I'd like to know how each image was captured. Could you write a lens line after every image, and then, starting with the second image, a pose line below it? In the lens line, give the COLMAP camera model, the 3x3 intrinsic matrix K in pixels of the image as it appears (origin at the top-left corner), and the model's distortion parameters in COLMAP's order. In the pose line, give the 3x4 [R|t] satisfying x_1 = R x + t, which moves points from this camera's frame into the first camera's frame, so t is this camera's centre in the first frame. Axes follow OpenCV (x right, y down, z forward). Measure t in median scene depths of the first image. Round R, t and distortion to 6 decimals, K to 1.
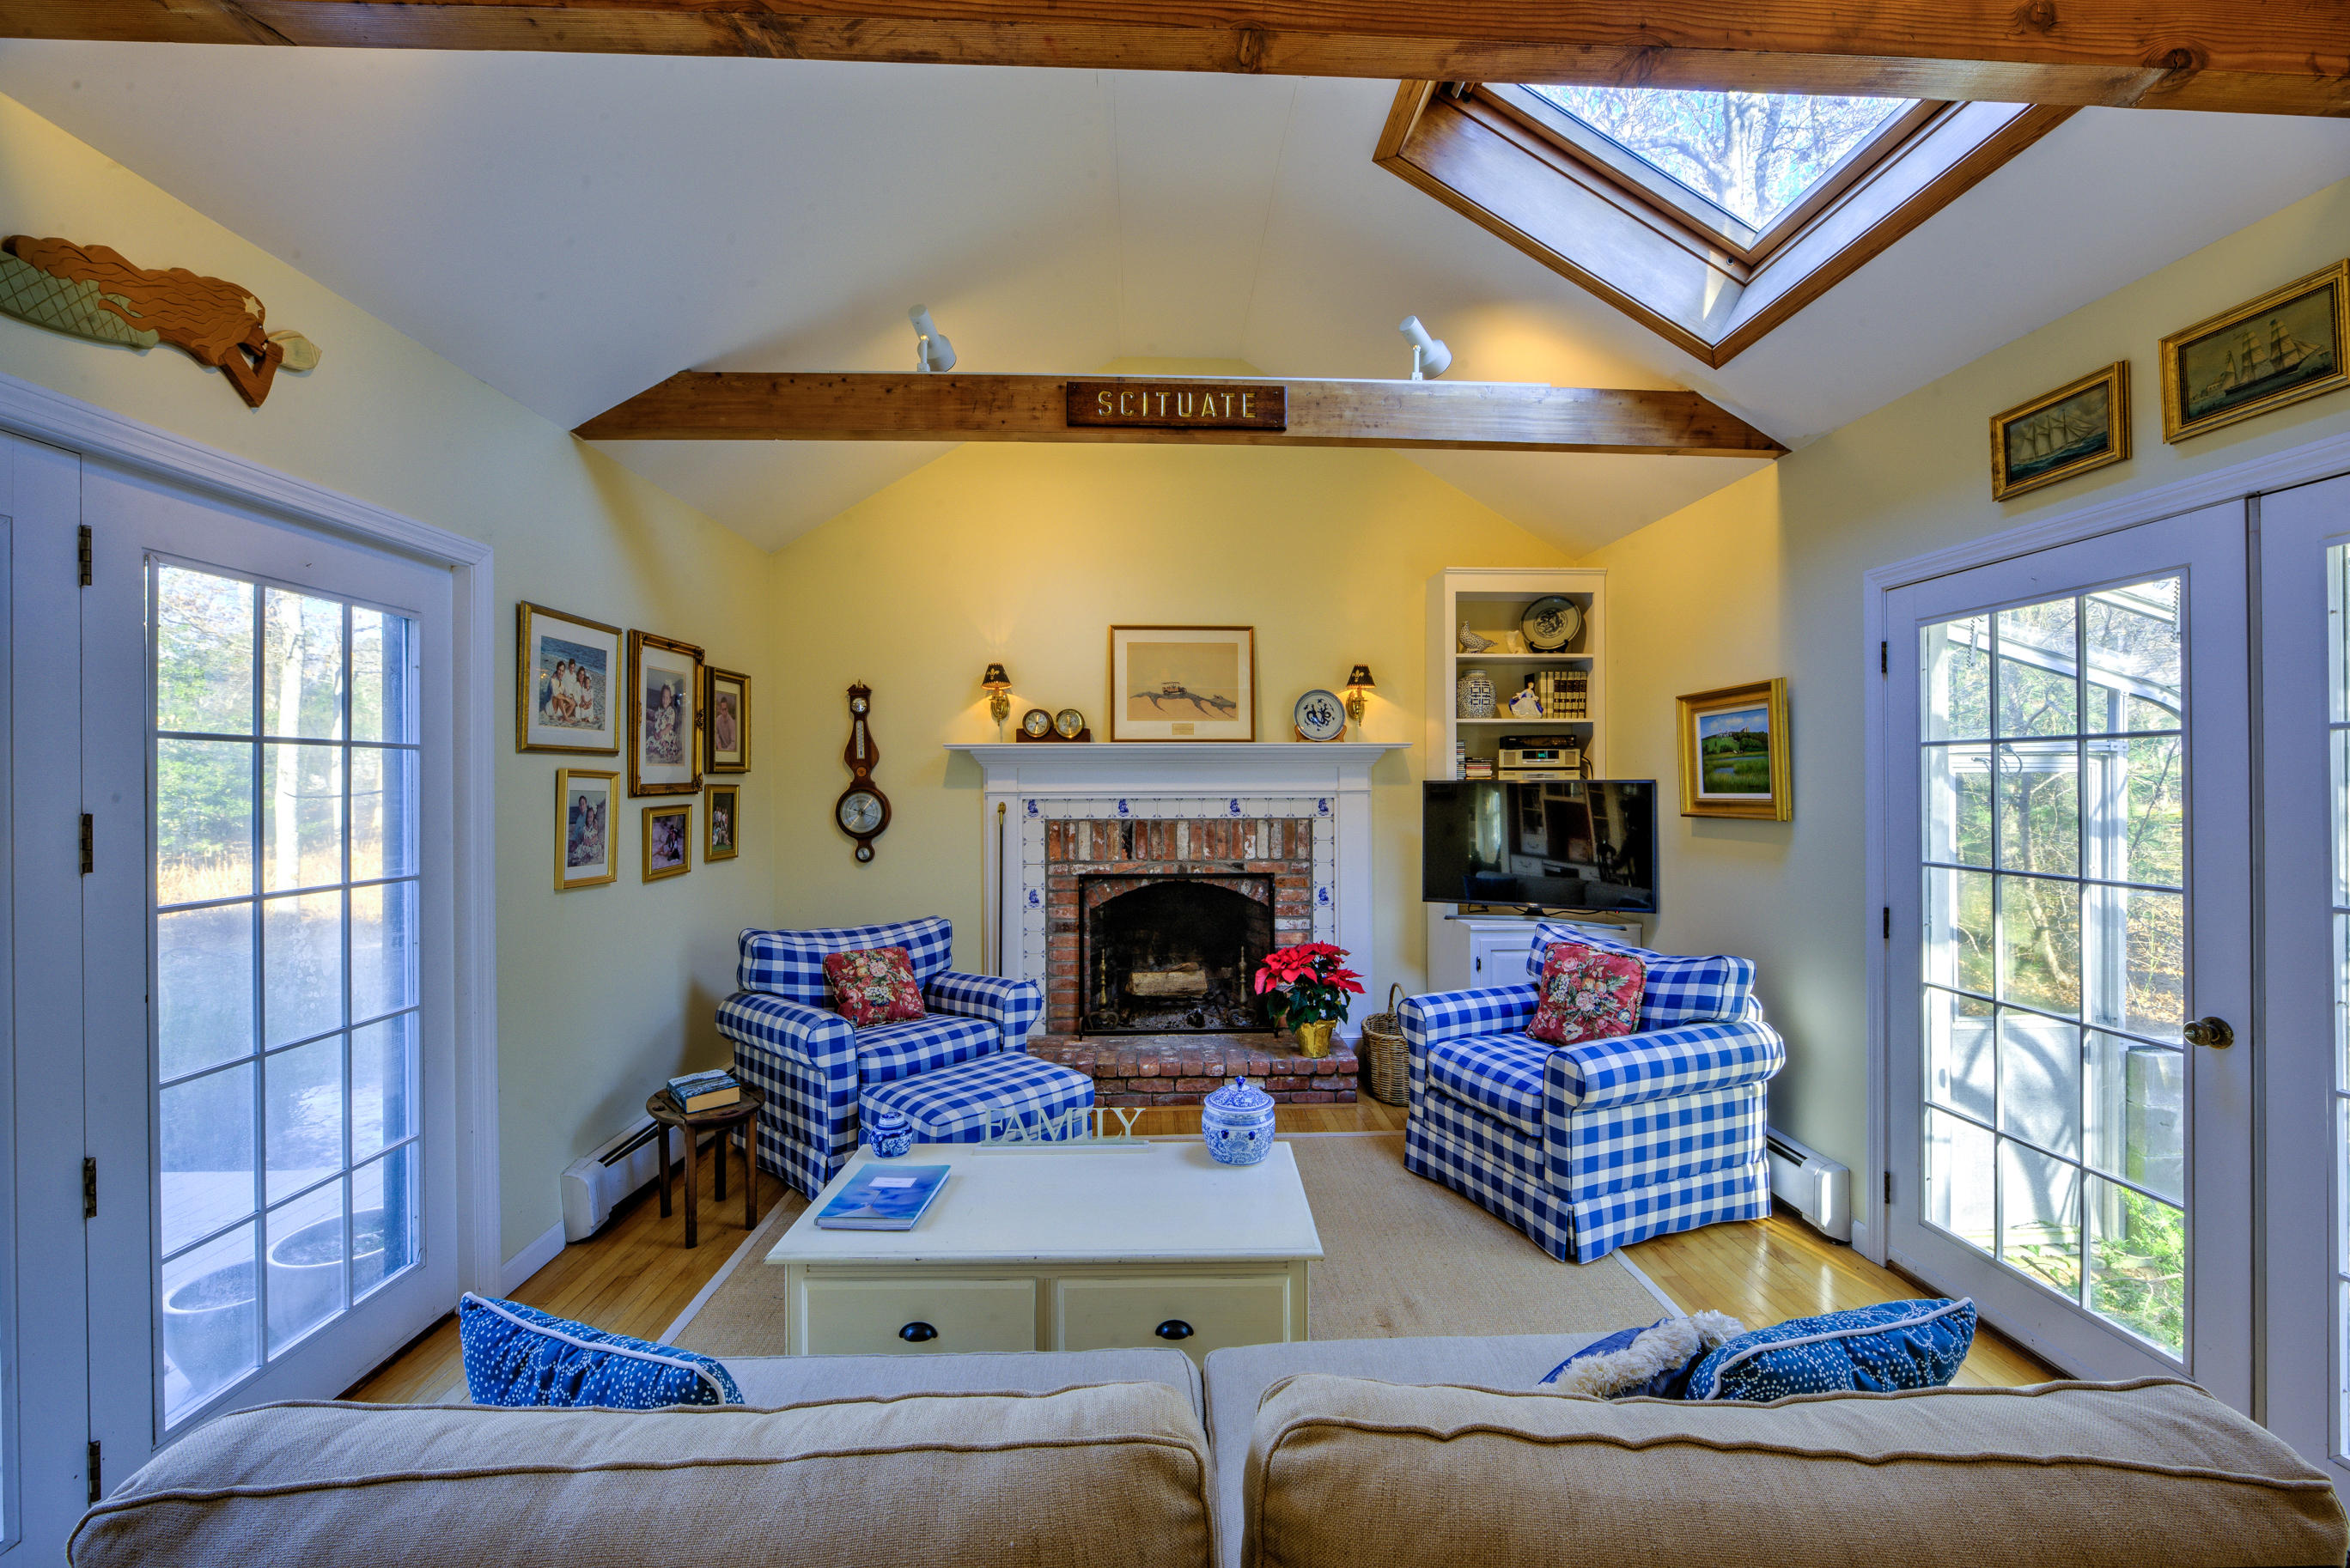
lens RADIAL K [[943.7, 0, 1188.0], [0, 943.7, 785.9], [0, 0, 1]] dist [0.002295, -0.003862]
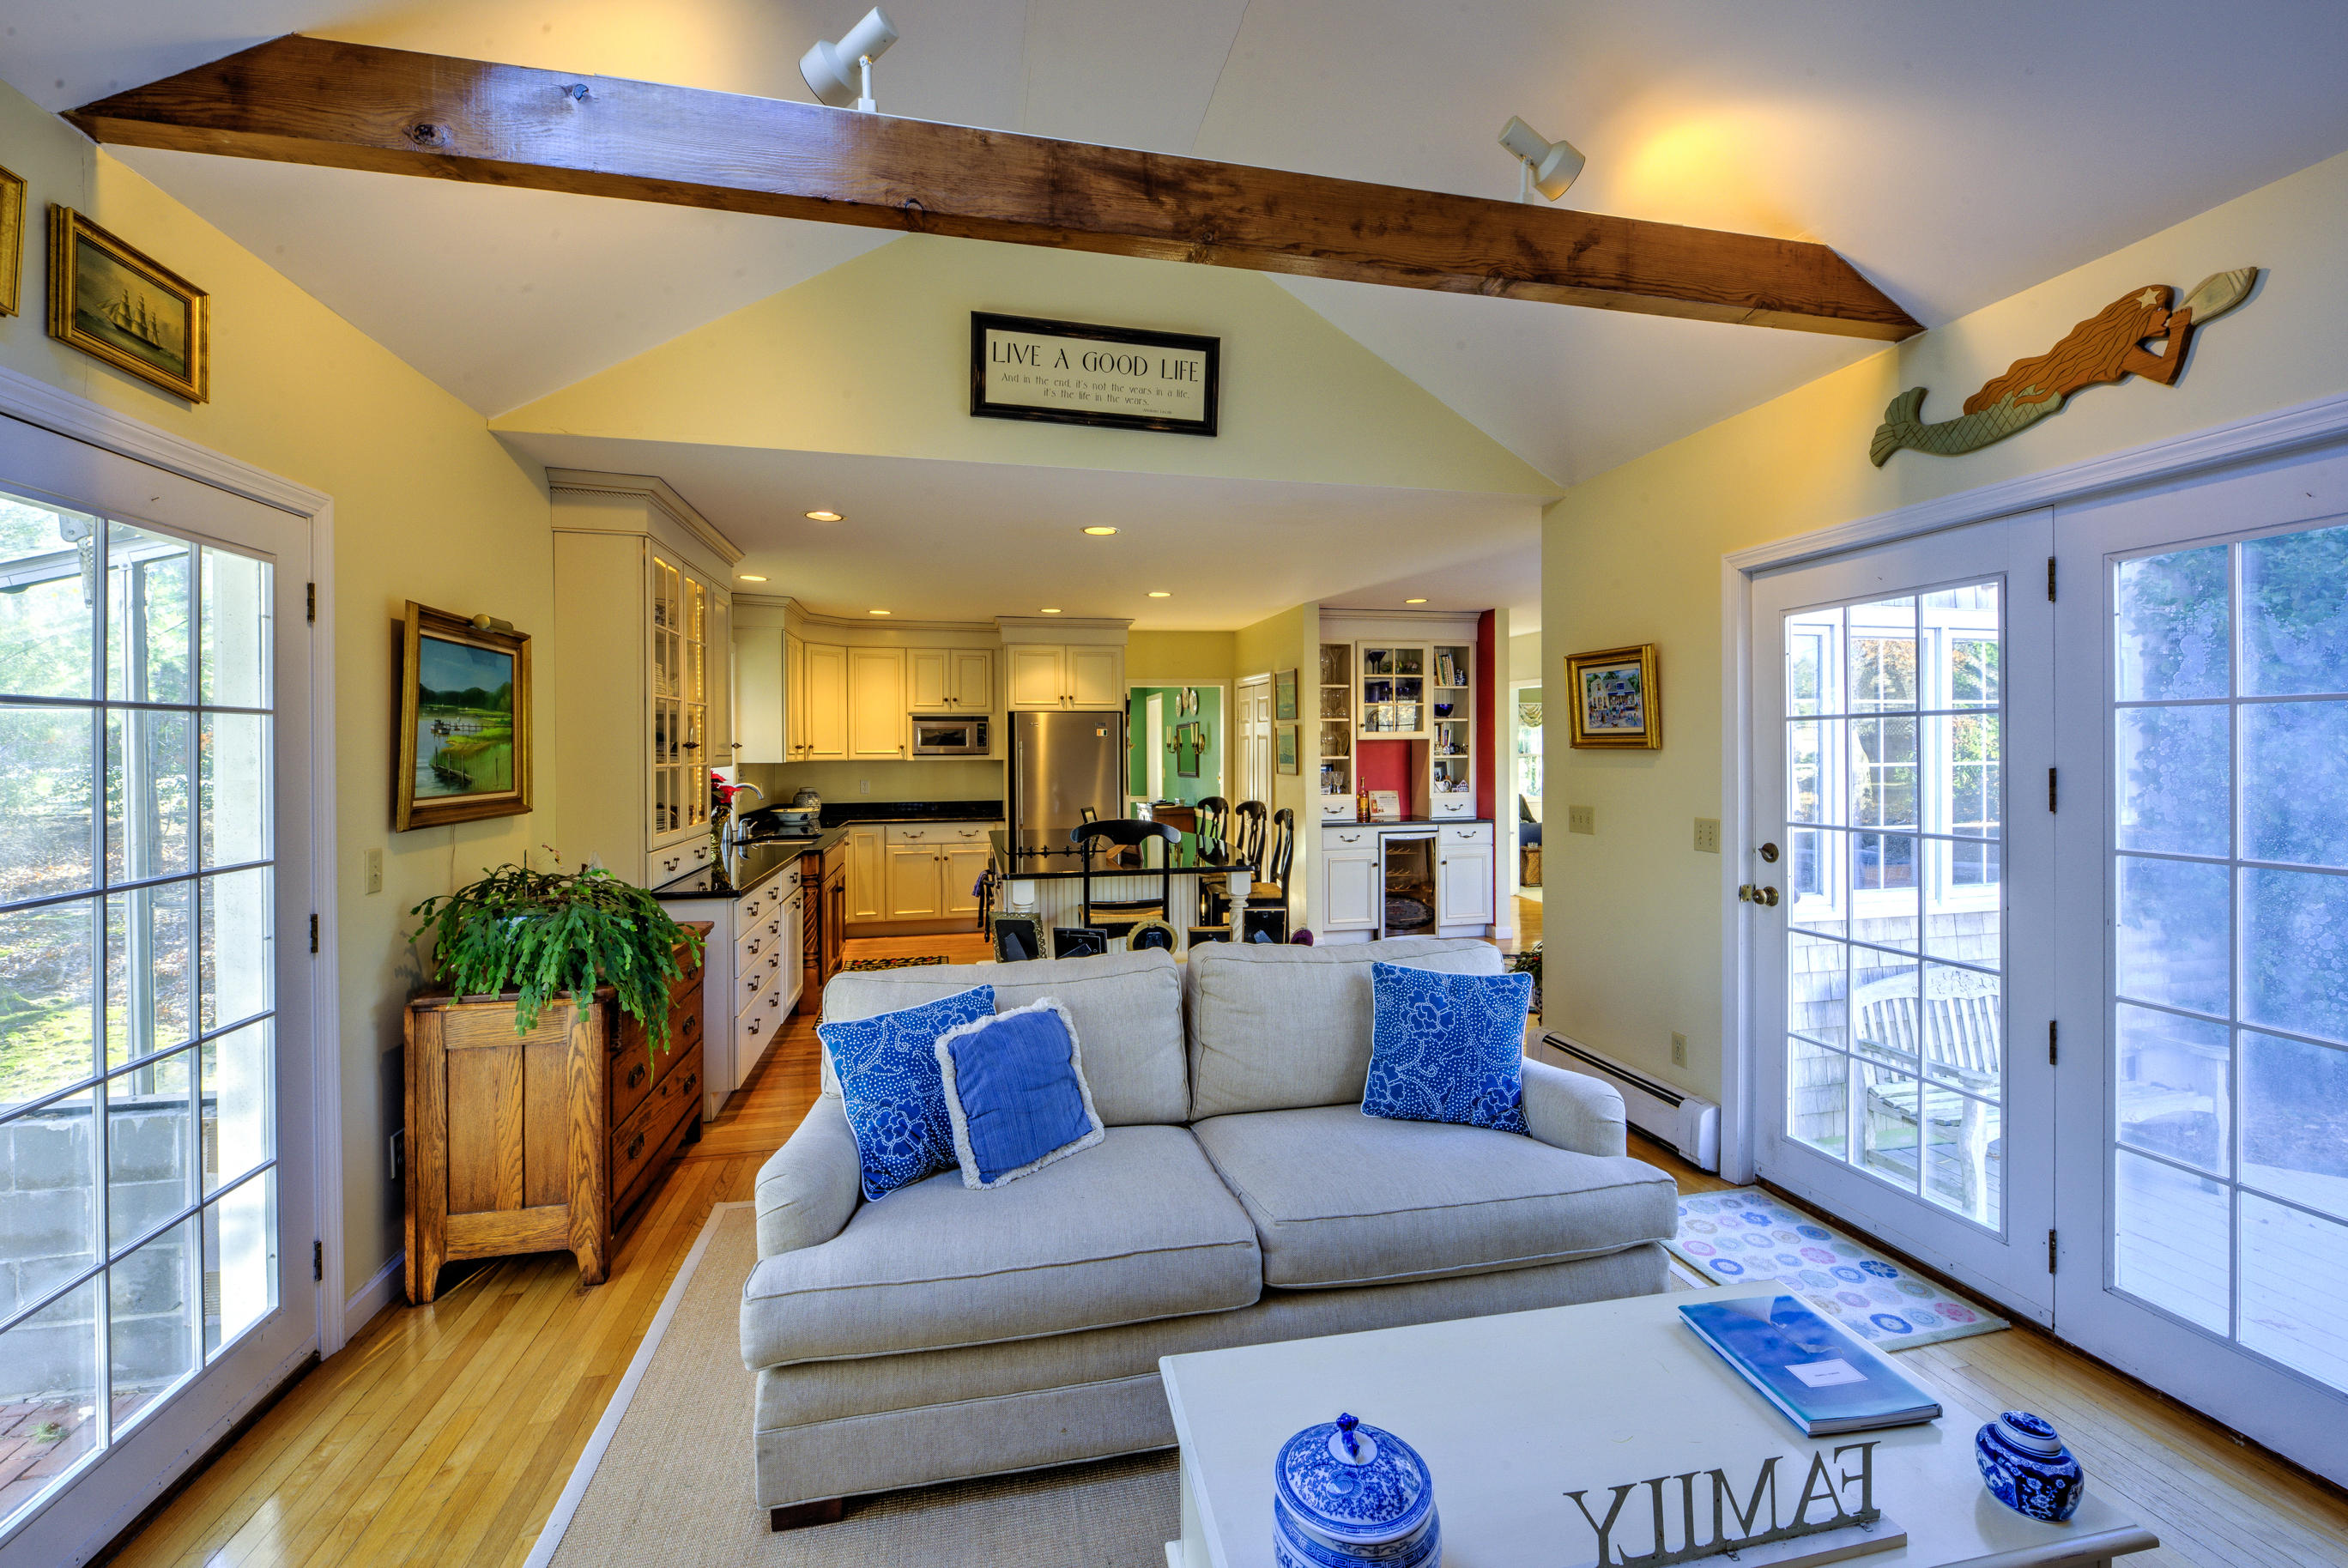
lens RADIAL K [[968.5, 0, 1182.3], [0, 968.5, 751.8], [0, 0, 1]] dist [0.000710, -0.000325]
pose [[-0.984544, 0.008298, -0.174941, 0.136821], [0.006912, 0.999940, 0.008532, -0.006383], [0.175002, 0.007191, -0.984542, 0.935470]]
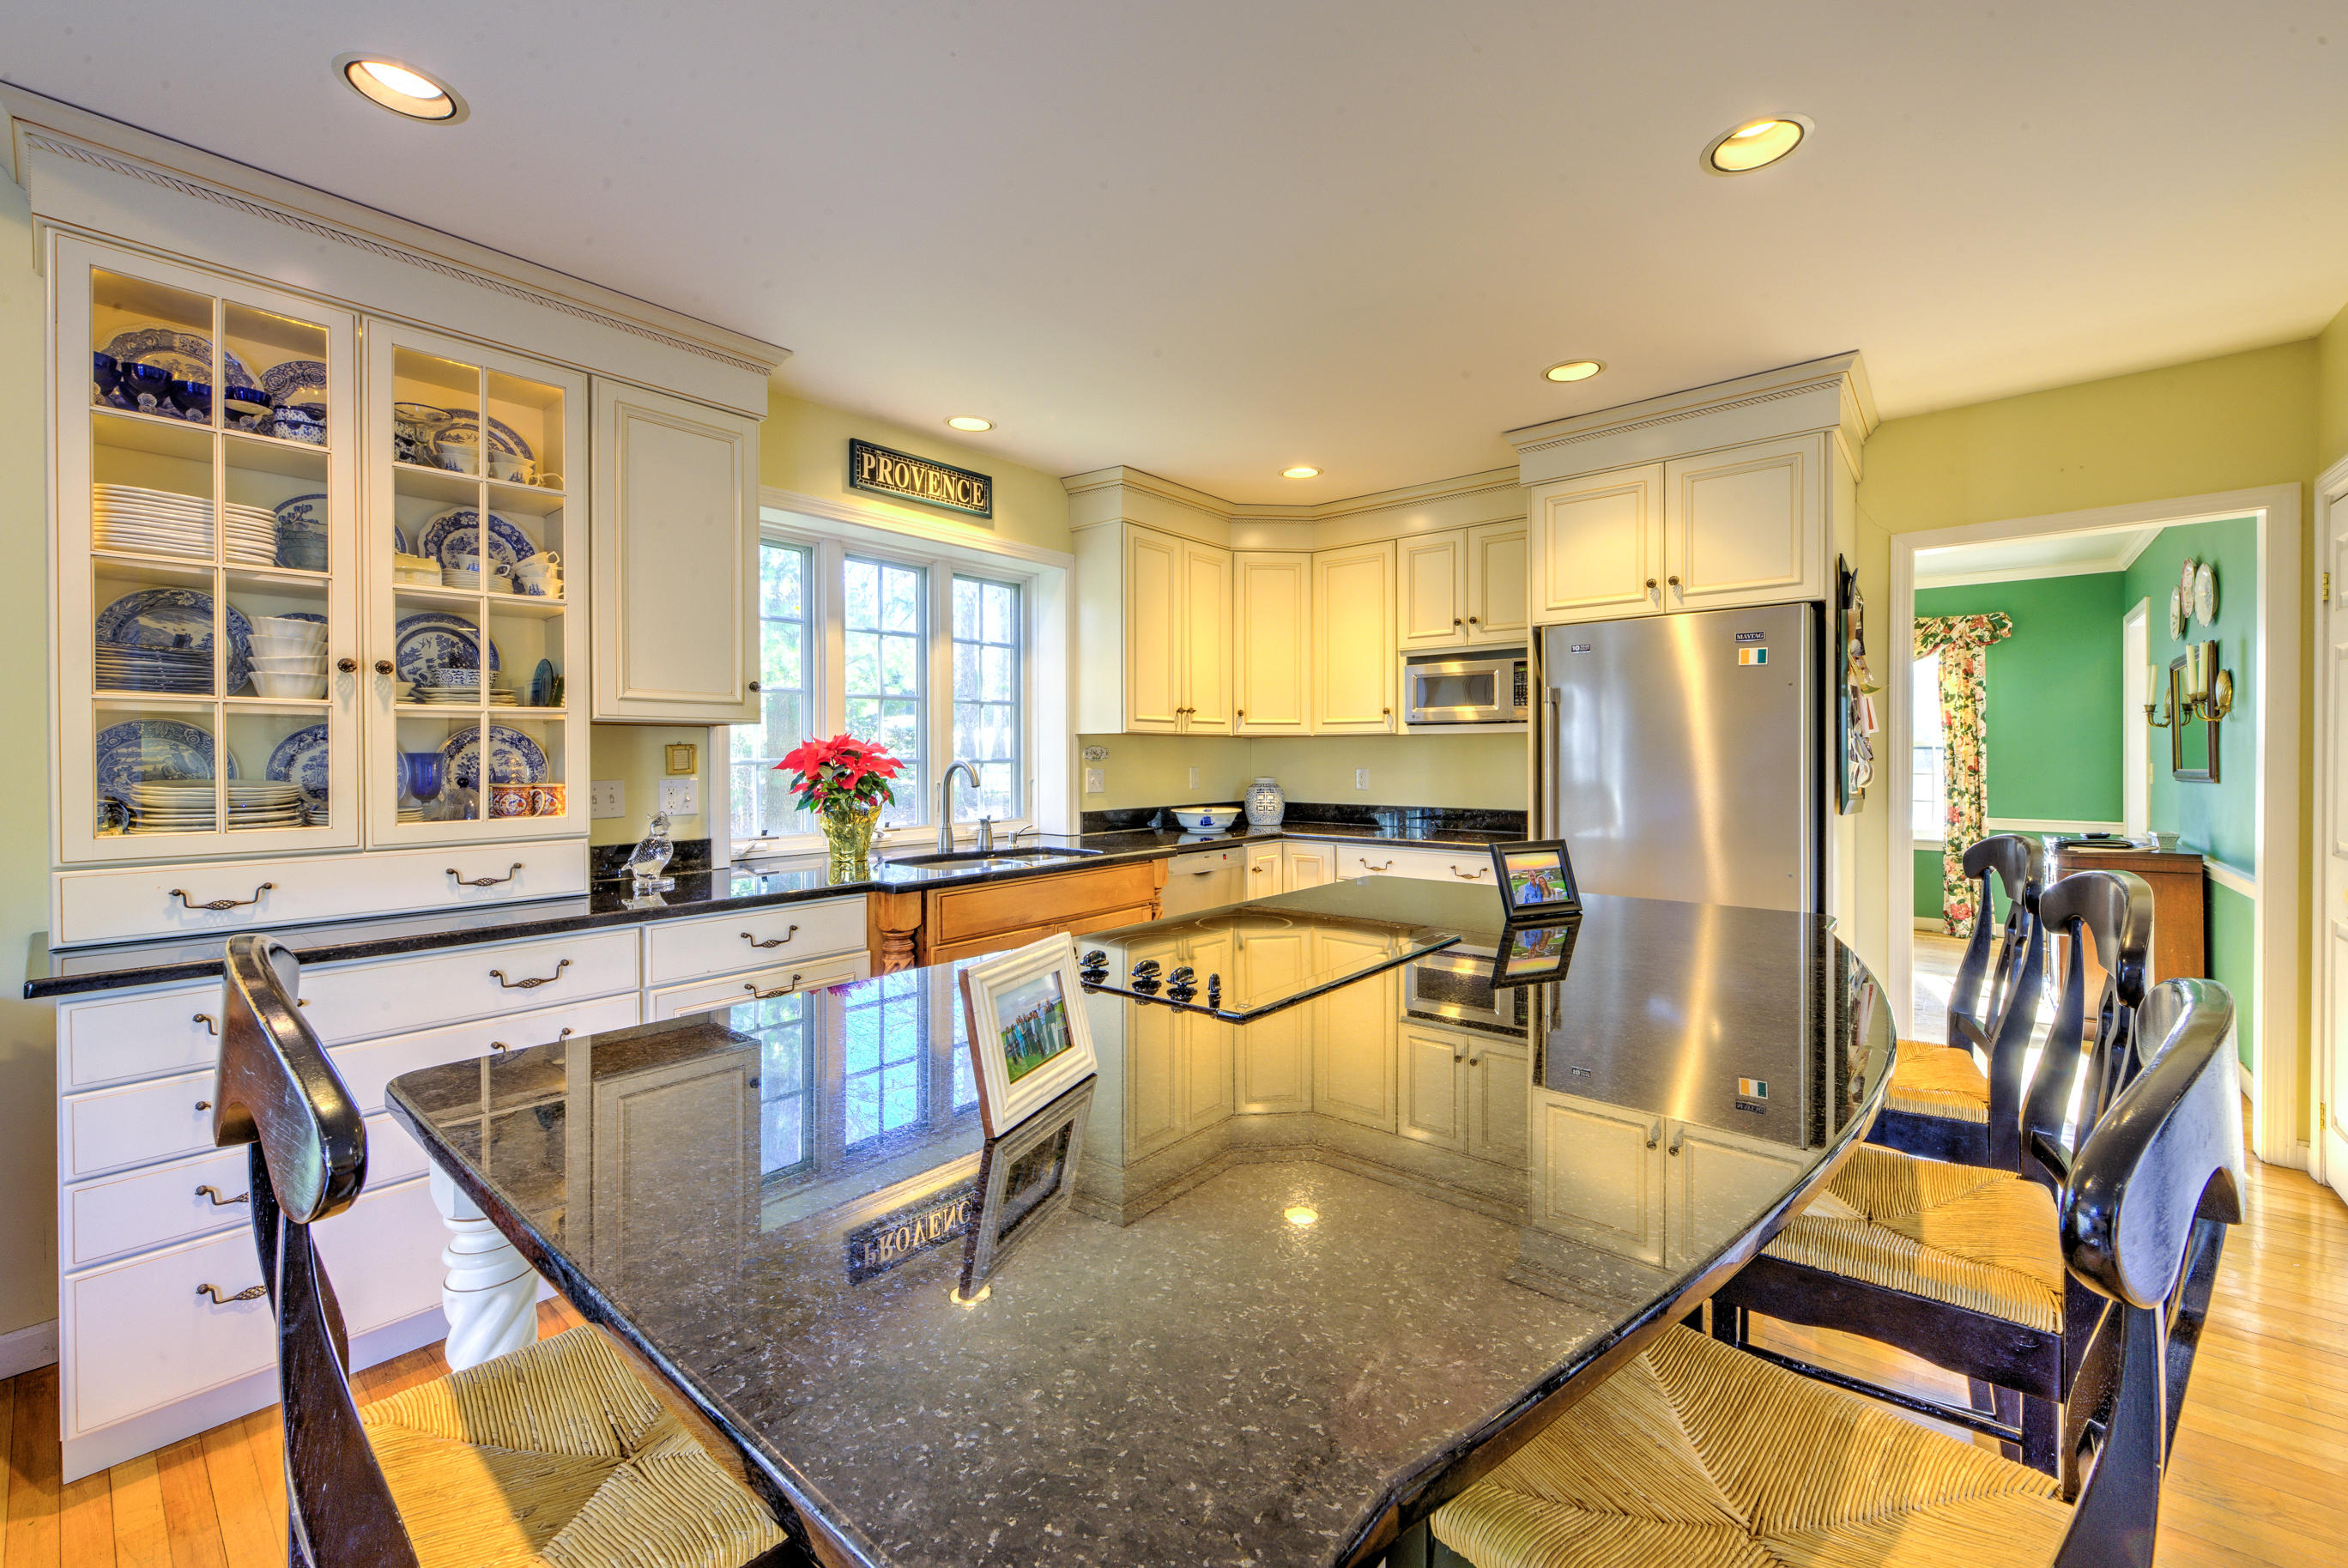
lens RADIAL K [[936.0, 0, 1188.6], [0, 936.0, 759.8], [0, 0, 1]] dist [-0.002073, -0.000313]
pose [[-0.738603, 0.001141, 0.674139, -0.233942], [0.008062, 0.999942, 0.007141, 0.047379], [-0.674092, 0.010709, -0.738570, -0.176028]]
